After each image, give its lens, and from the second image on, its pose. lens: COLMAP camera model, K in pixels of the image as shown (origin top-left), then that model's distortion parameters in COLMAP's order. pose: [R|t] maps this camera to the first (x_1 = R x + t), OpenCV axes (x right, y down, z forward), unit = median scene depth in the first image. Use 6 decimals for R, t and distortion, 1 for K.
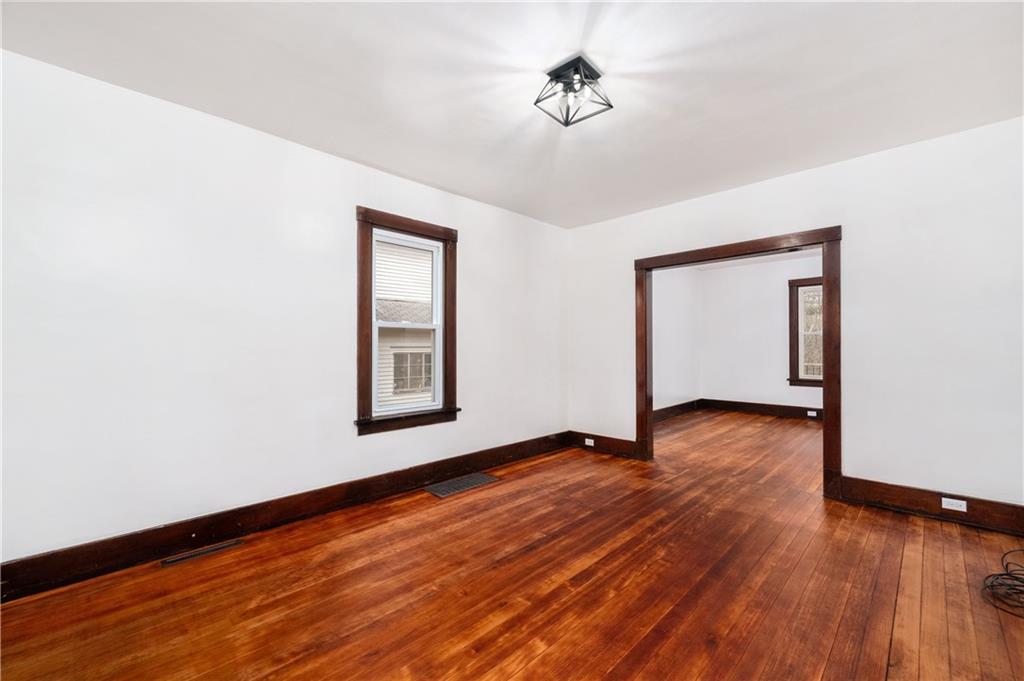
lens RADIAL K [[434.6, 0, 511.8], [0, 434.6, 342.4], [0, 0, 1]] dist [0.000432, -0.000254]
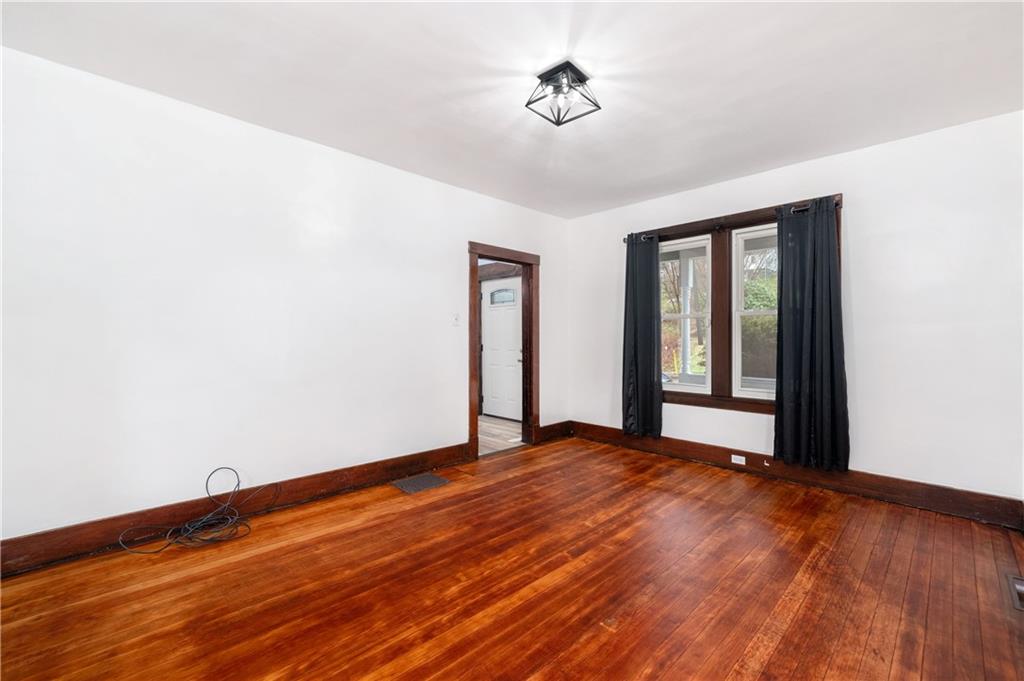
lens RADIAL K [[434.6, 0, 512.2], [0, 434.6, 339.5], [0, 0, 1]] dist [0.000432, -0.000254]
pose [[-0.999600, 0.002122, 0.028210, 0.222969], [0.001915, 0.999971, -0.007362, 0.020049], [-0.028225, -0.007305, -0.999575, 1.937883]]
